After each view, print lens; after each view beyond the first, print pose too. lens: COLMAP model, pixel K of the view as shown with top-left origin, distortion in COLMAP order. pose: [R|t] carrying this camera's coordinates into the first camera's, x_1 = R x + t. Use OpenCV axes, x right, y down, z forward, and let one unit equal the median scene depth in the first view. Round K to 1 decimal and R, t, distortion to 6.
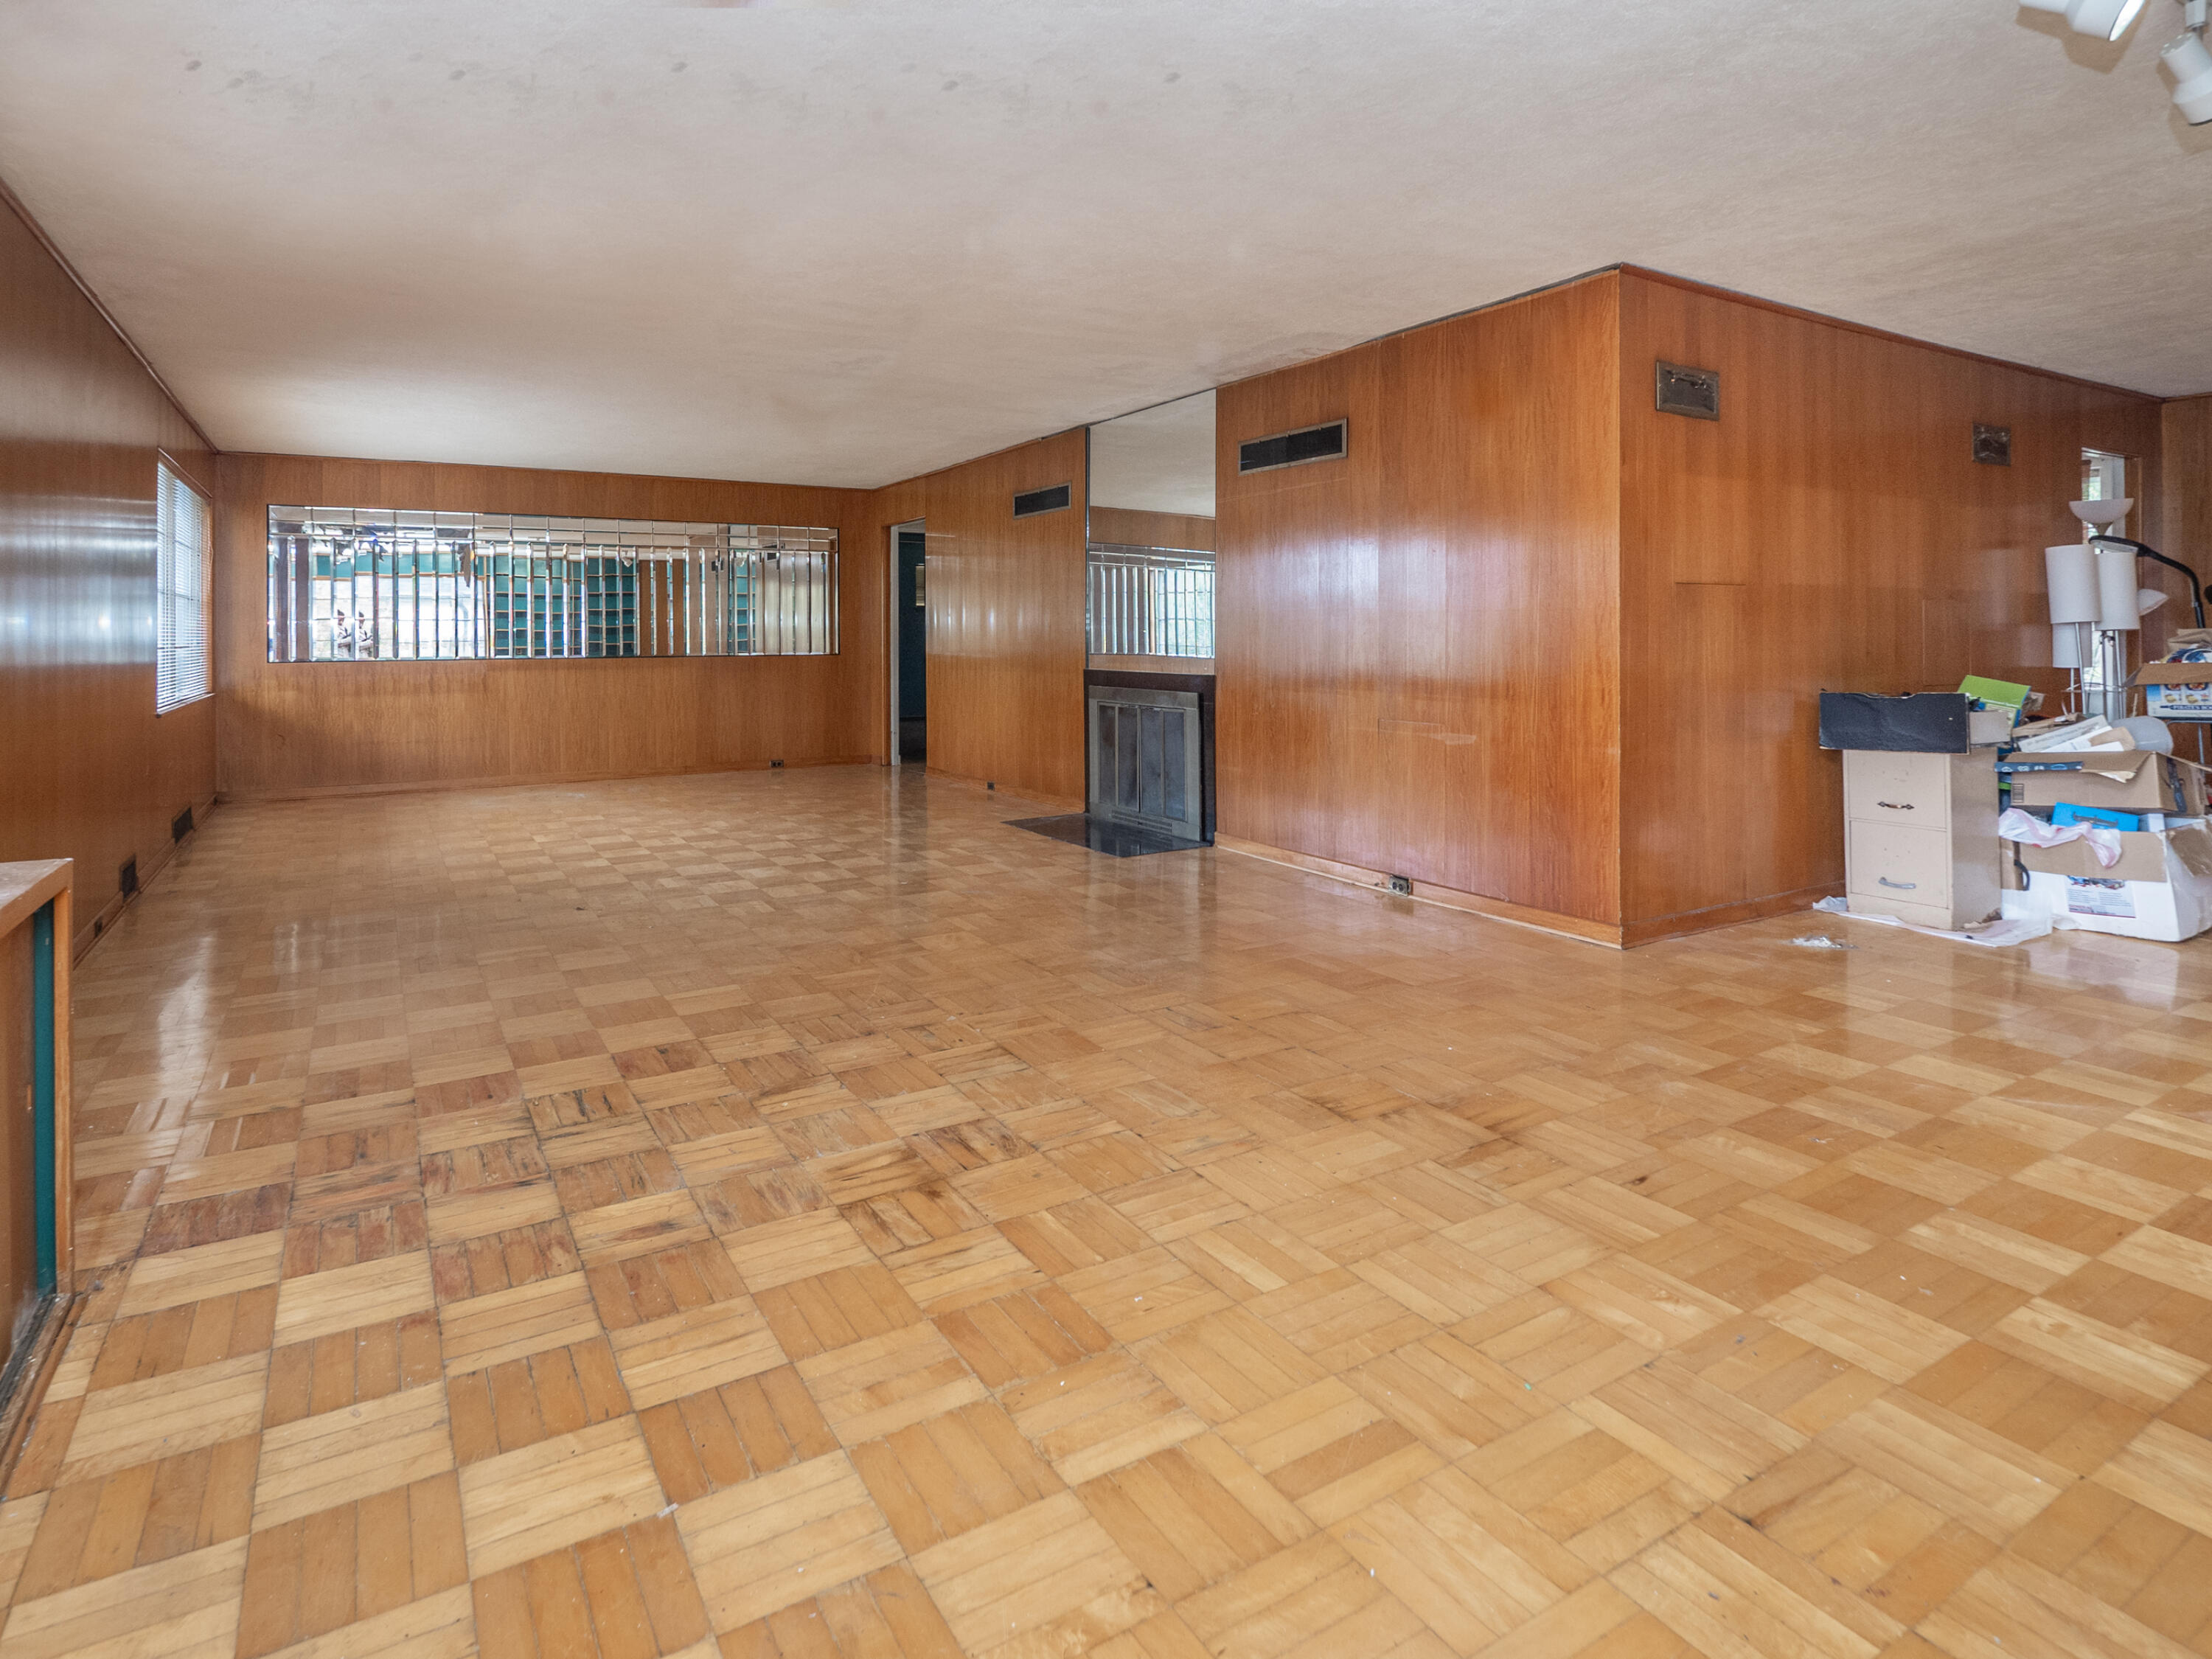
lens RADIAL K [[904.1, 0, 1103.8], [0, 904.1, 821.4], [0, 0, 1]] dist [0.001460, -0.005069]
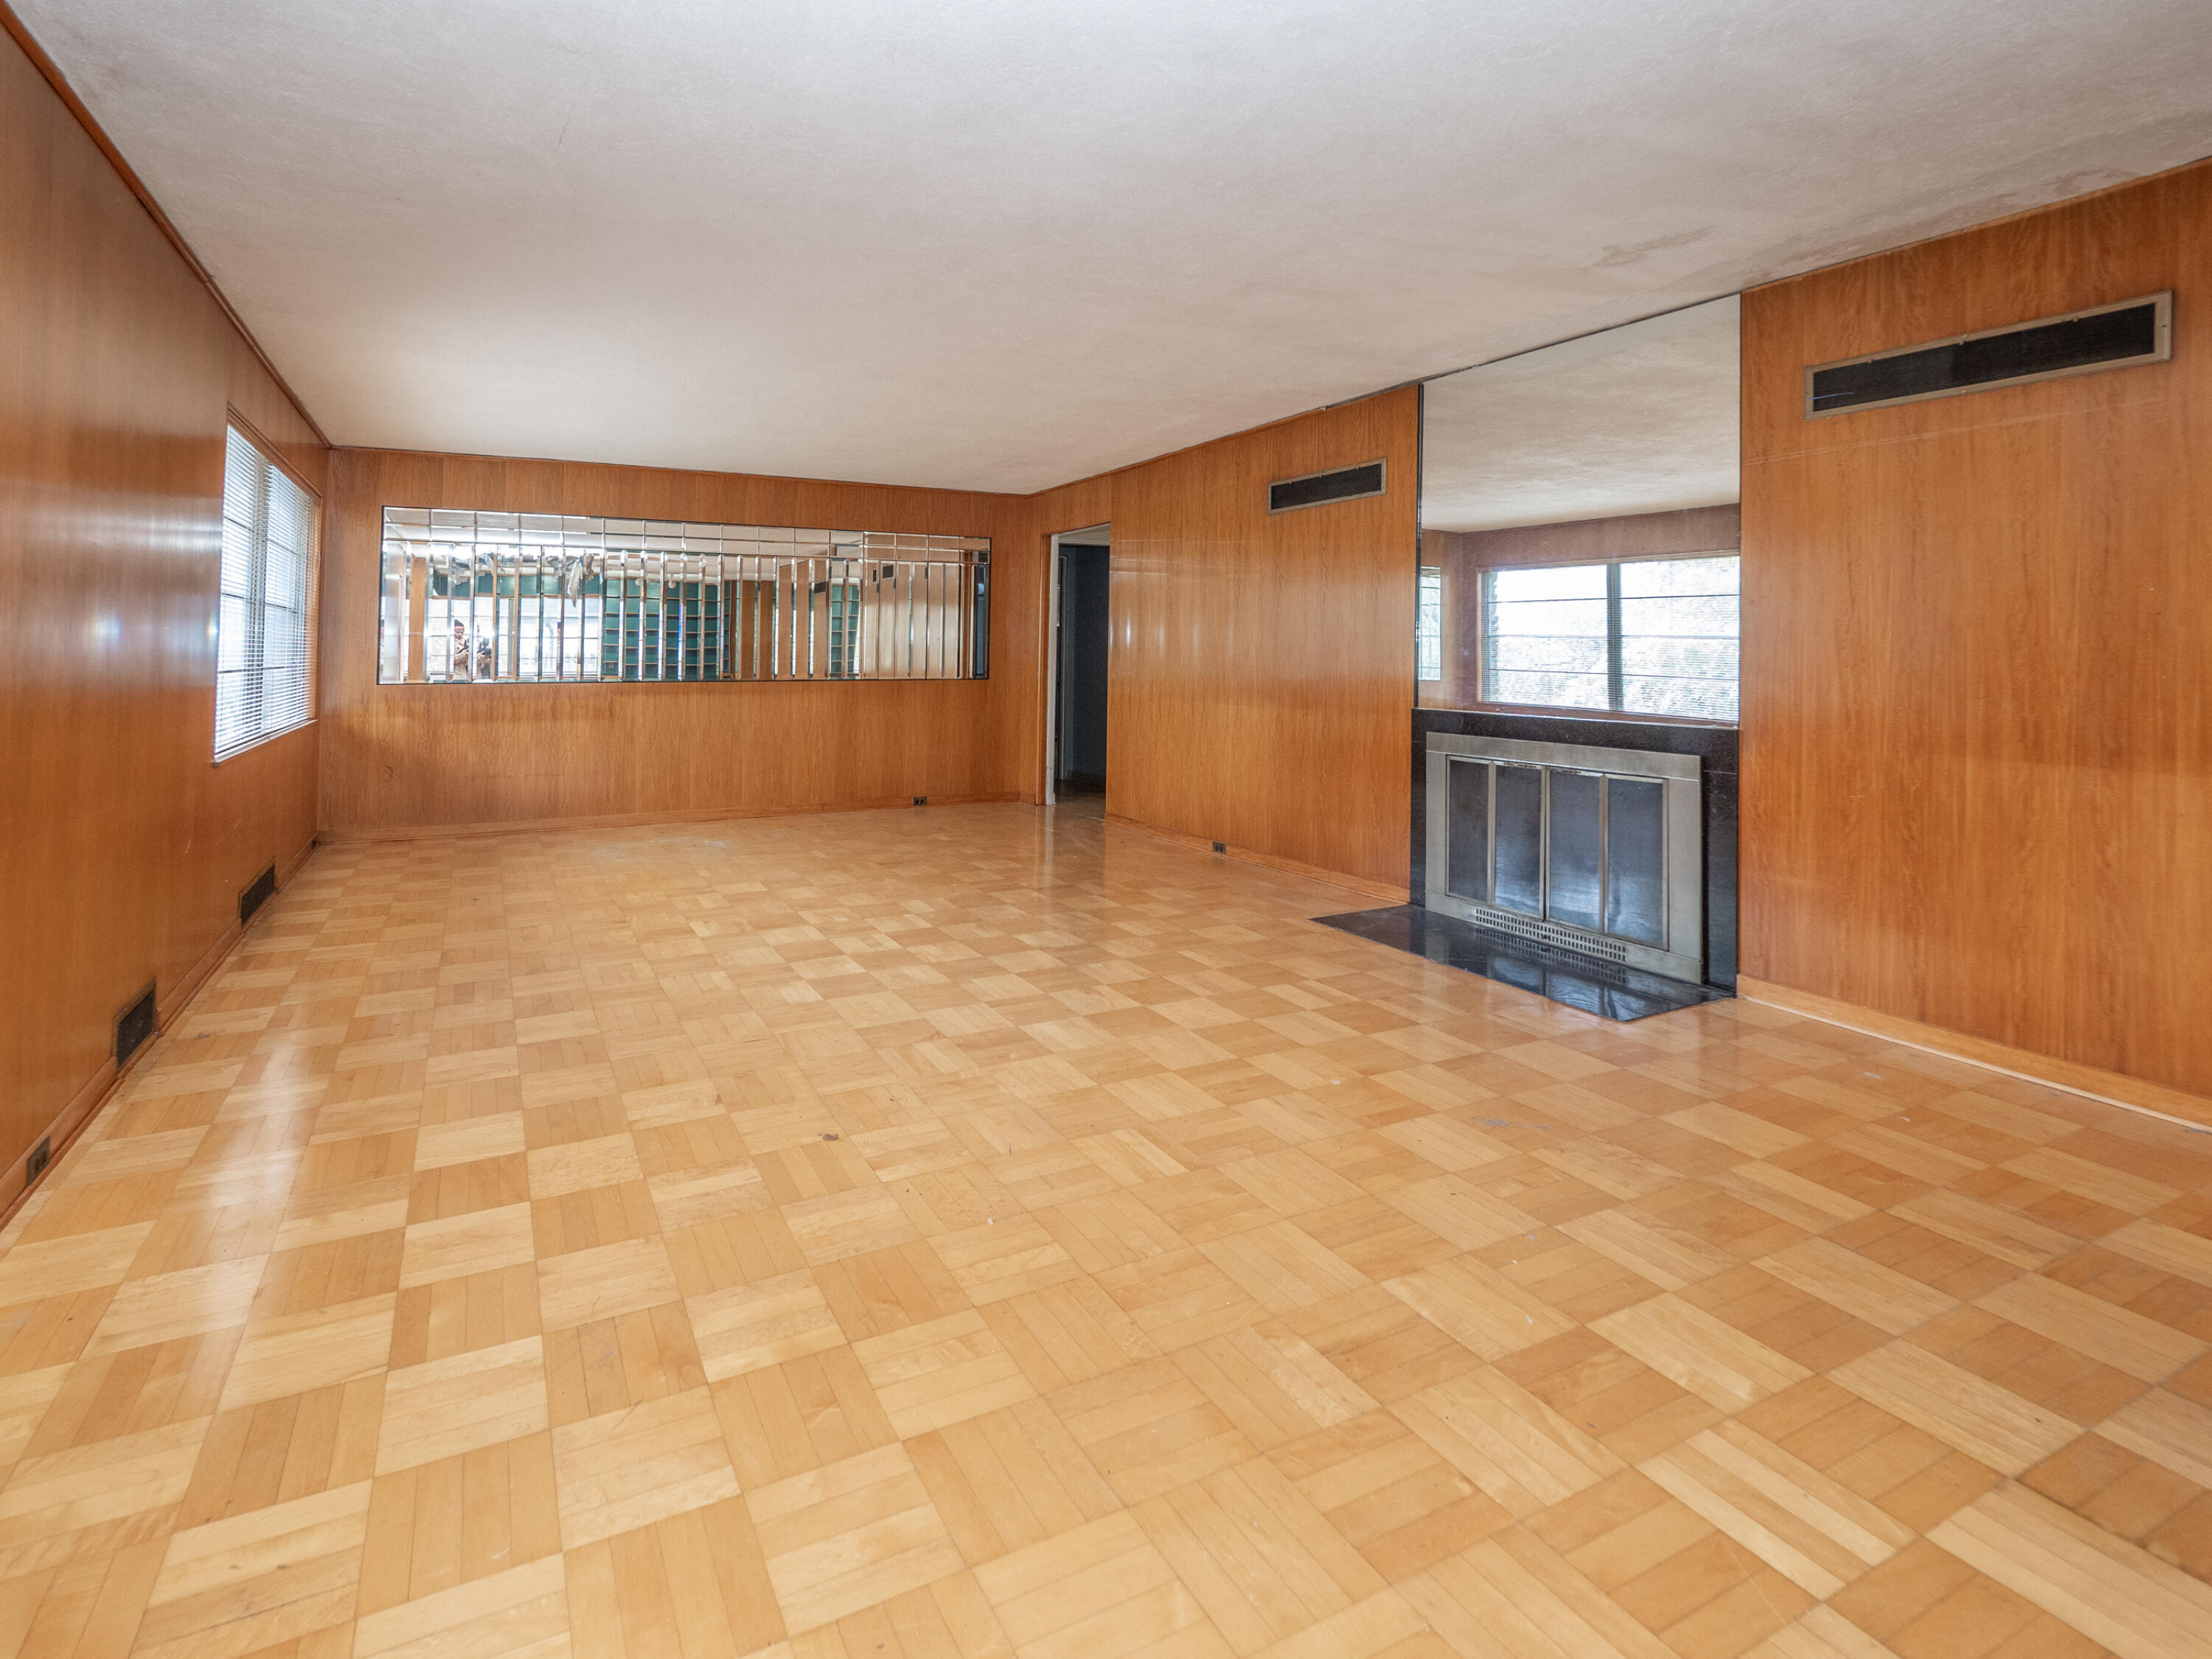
lens RADIAL K [[878.9, 0, 1106.0], [0, 878.9, 829.5], [0, 0, 1]] dist [-0.011586, -0.000094]
pose [[0.997824, 0.021369, -0.062376, -0.167708], [-0.021930, 0.999725, -0.008321, -0.044166], [0.062181, 0.009671, 0.998018, 0.203603]]
